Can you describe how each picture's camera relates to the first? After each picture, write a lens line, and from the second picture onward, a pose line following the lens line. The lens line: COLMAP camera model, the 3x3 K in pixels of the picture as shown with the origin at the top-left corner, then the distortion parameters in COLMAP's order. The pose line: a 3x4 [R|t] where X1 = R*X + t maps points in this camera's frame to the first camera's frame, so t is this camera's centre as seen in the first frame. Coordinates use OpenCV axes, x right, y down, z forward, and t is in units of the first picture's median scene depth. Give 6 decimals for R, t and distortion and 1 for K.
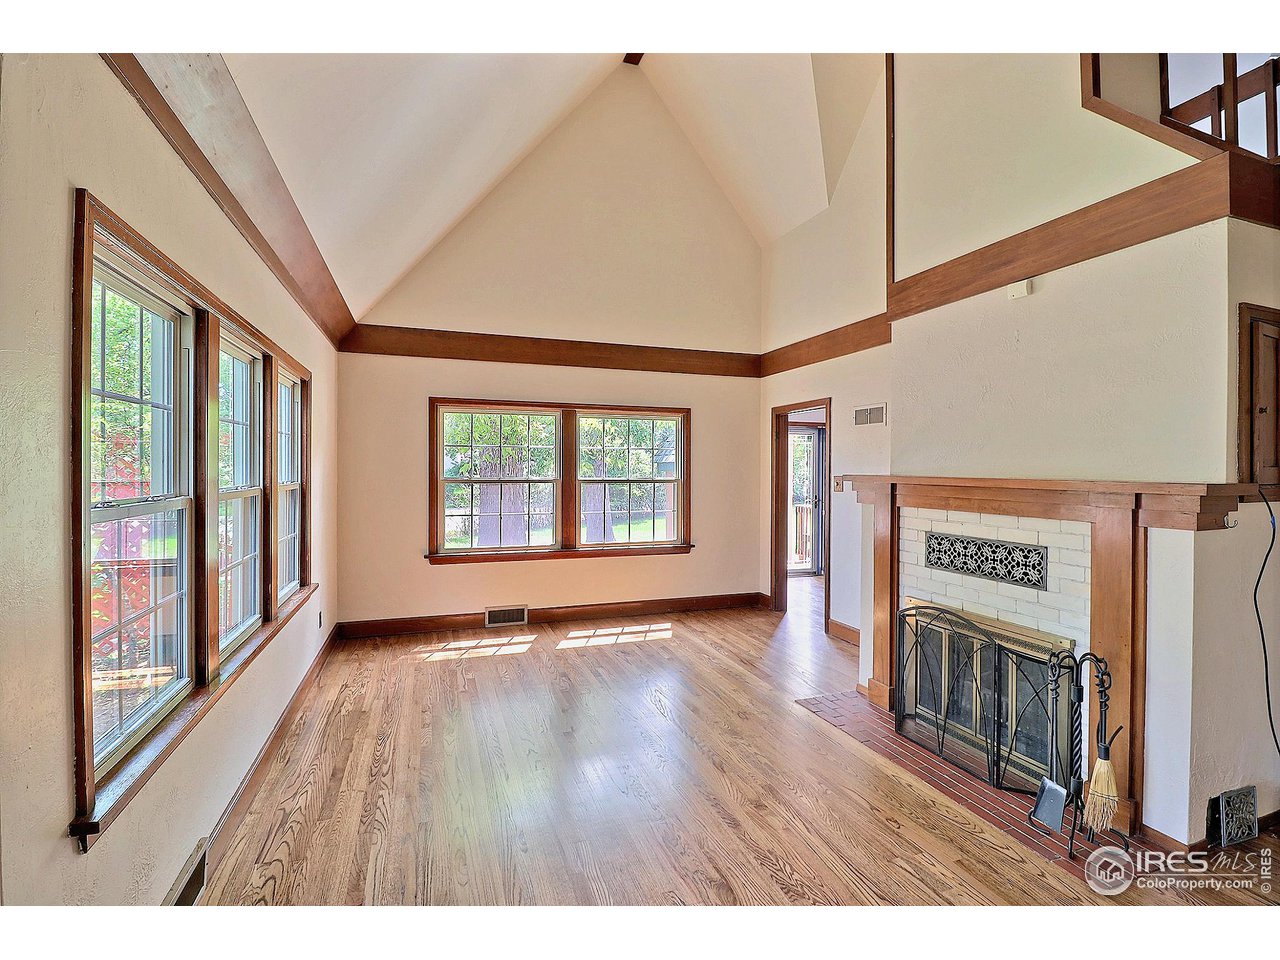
lens RADIAL K [[596.5, 0, 637.8], [0, 596.5, 471.5], [0, 0, 1]] dist [0.000595, -0.016370]
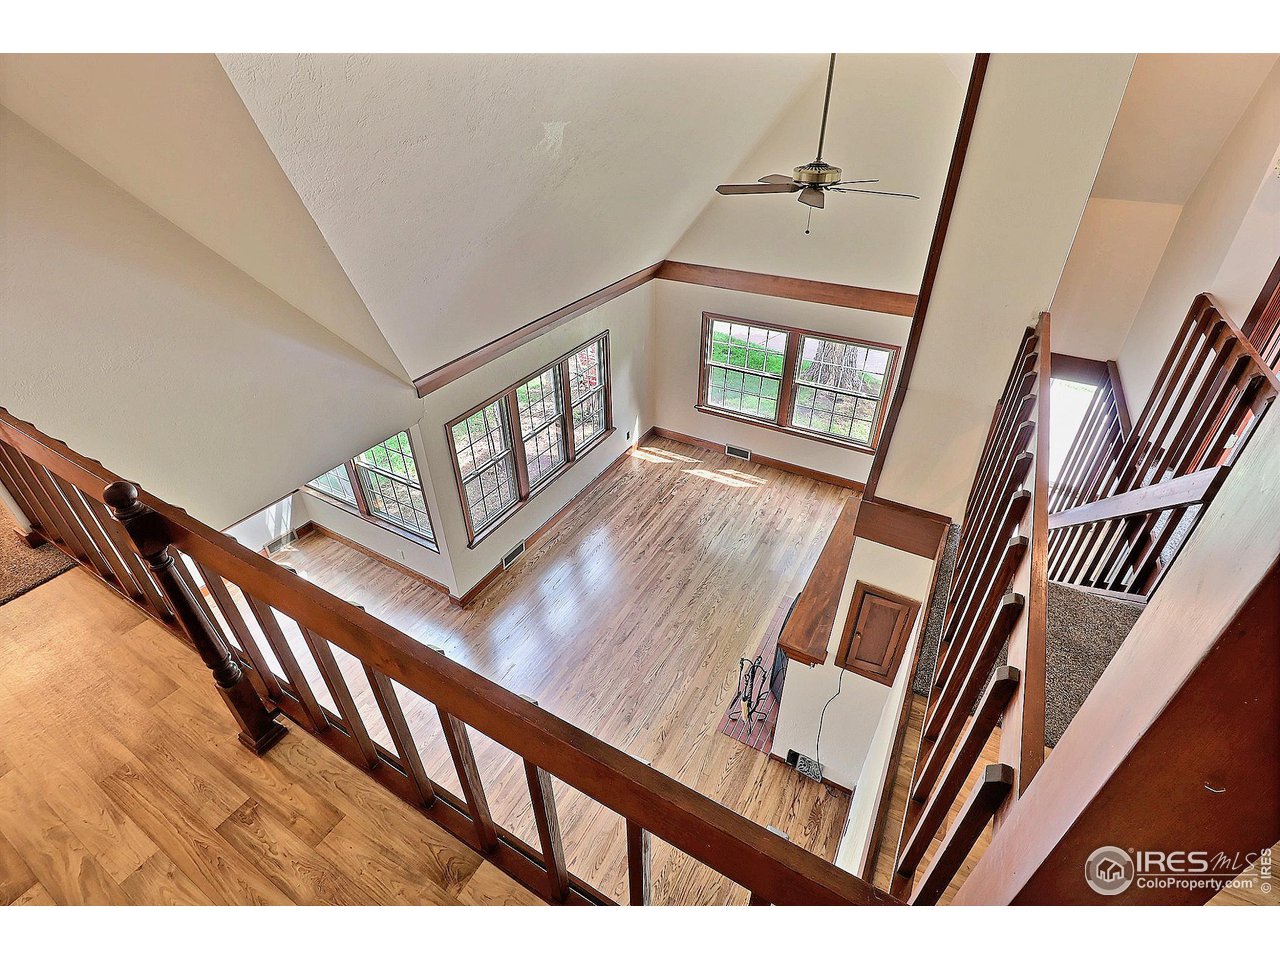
lens RADIAL K [[596.5, 0, 637.8], [0, 596.5, 471.5], [0, 0, 1]] dist [0.000595, -0.016370]
pose [[0.652140, 0.409859, -0.637753, 0.672713], [0.008851, 0.837080, 0.547010, -0.615317], [0.758047, -0.362372, 0.542266, -0.087419]]
